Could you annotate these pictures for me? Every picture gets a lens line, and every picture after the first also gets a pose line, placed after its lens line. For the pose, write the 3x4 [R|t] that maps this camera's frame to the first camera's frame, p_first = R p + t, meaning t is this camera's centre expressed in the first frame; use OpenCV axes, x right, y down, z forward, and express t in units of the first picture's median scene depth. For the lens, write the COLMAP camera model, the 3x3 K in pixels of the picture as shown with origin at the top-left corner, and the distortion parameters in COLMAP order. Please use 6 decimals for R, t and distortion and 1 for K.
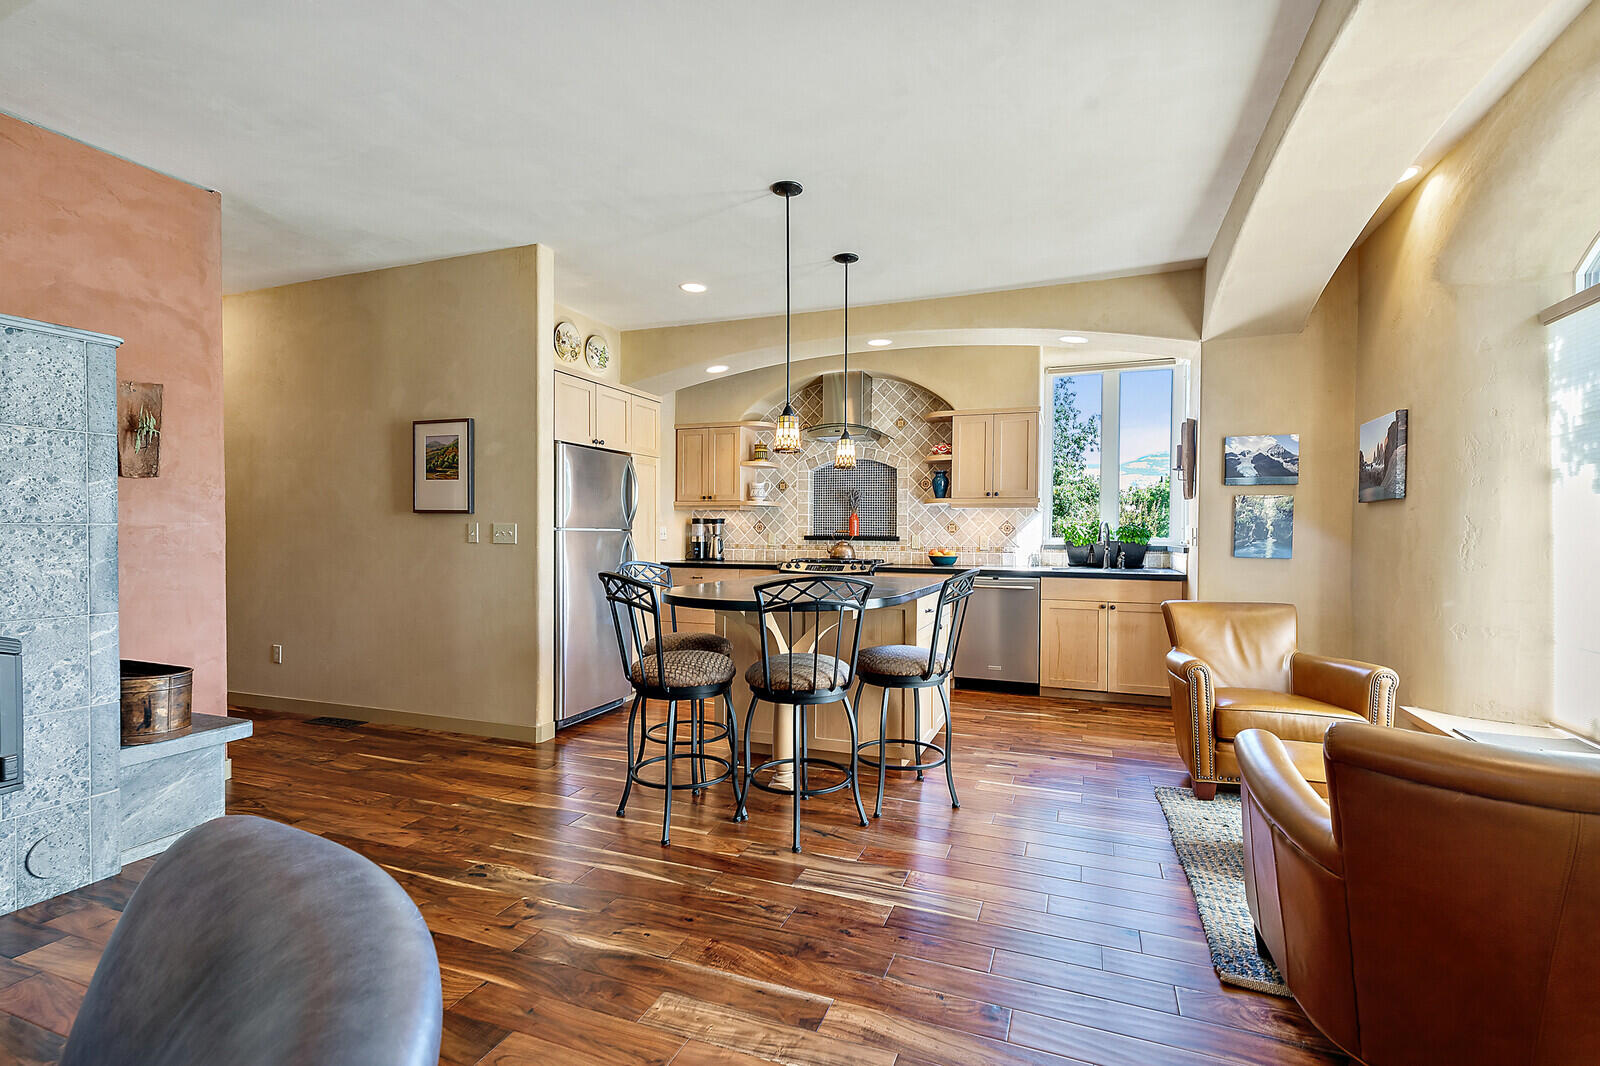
lens RADIAL K [[737.3, 0, 792.9], [0, 737.3, 543.6], [0, 0, 1]] dist [0.003419, -0.002066]
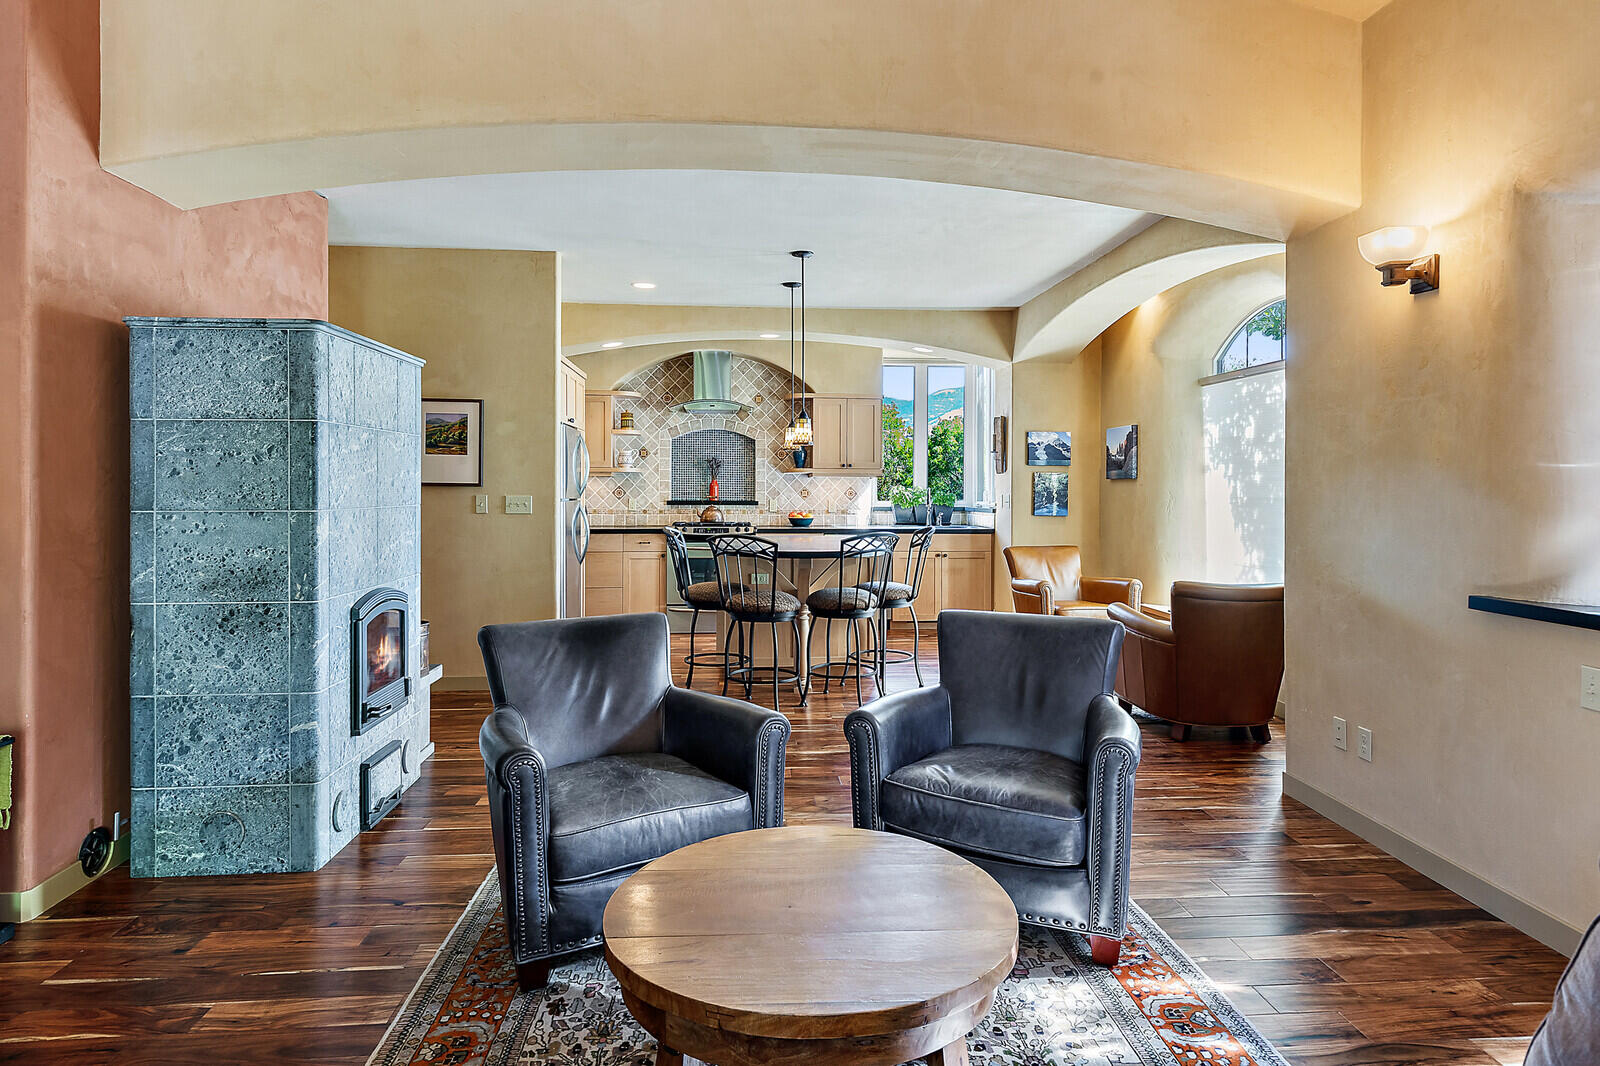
lens RADIAL K [[918.6, 0, 822.8], [0, 918.6, 481.5], [0, 0, 1]] dist [-0.001935, 0.000263]
pose [[0.896480, 0.000450, 0.443084, -0.554986], [0.008774, 0.999785, -0.018766, -0.017469], [-0.442997, 0.020711, 0.896284, -0.413028]]
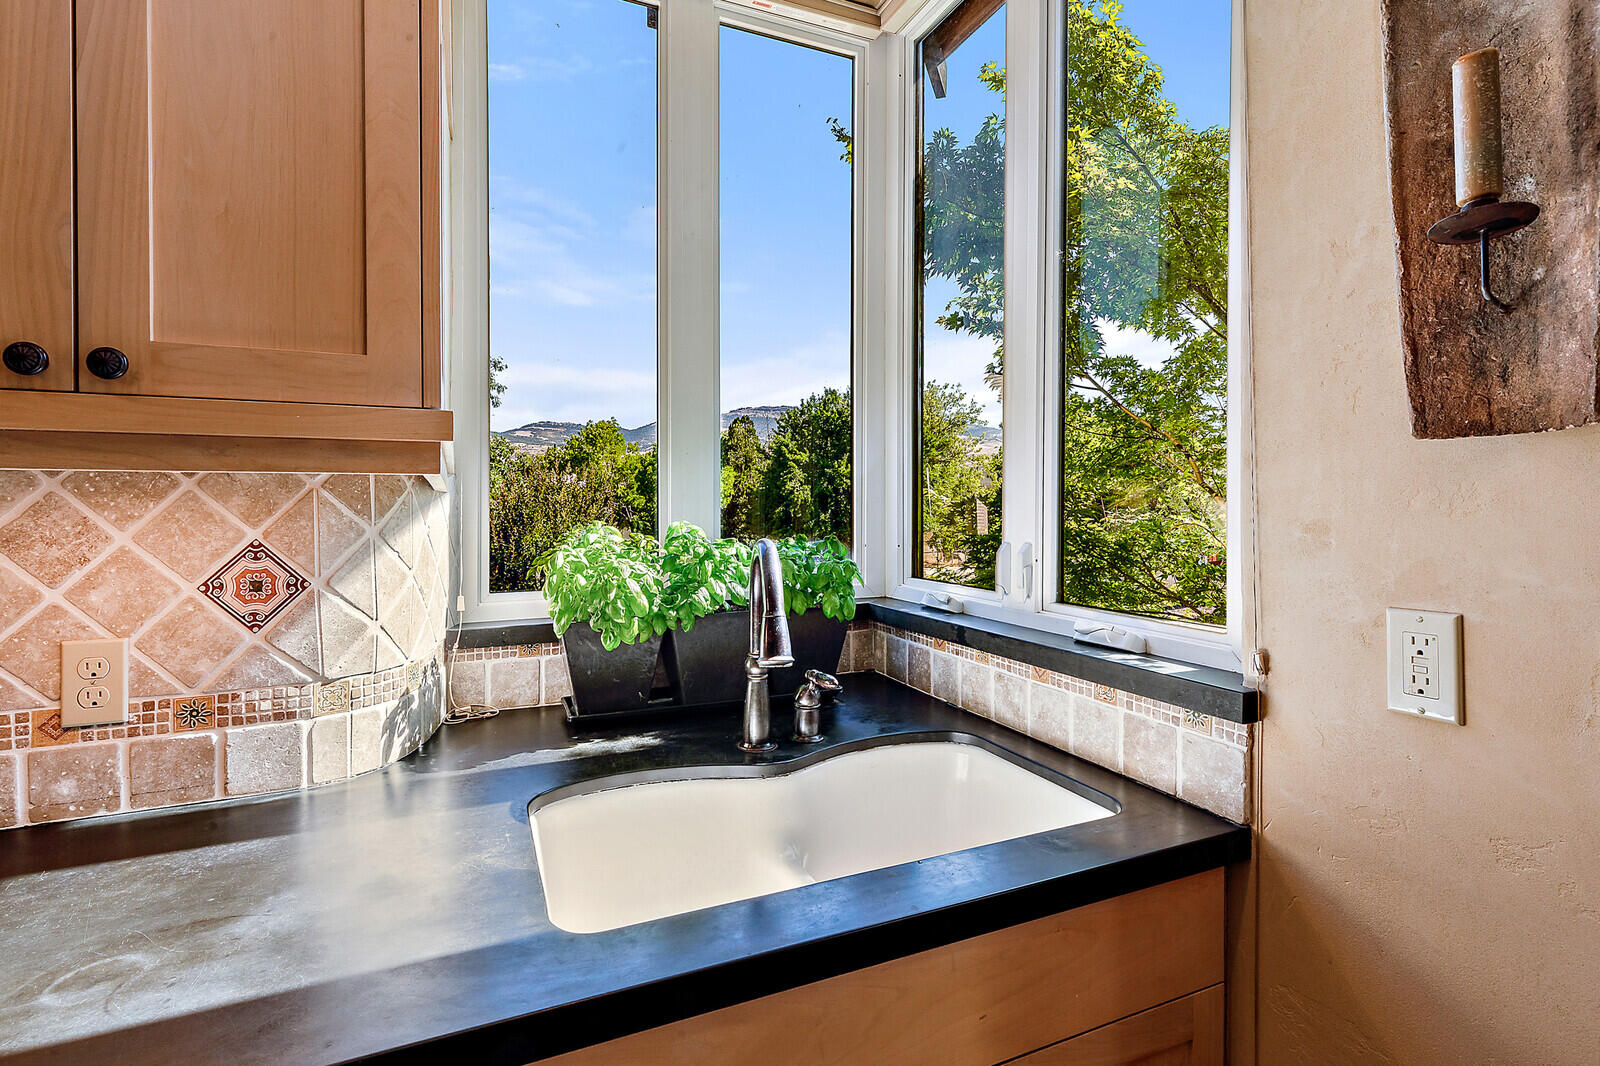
lens RADIAL K [[737.3, 0, 792.9], [0, 737.3, 493.7], [0, 0, 1]] dist [0.003419, -0.002066]
pose [[0.705647, -0.008137, 0.708517, 0.352893], [0.017840, 0.999821, -0.006286, -0.054122], [-0.708339, 0.017076, 0.705666, 1.076915]]
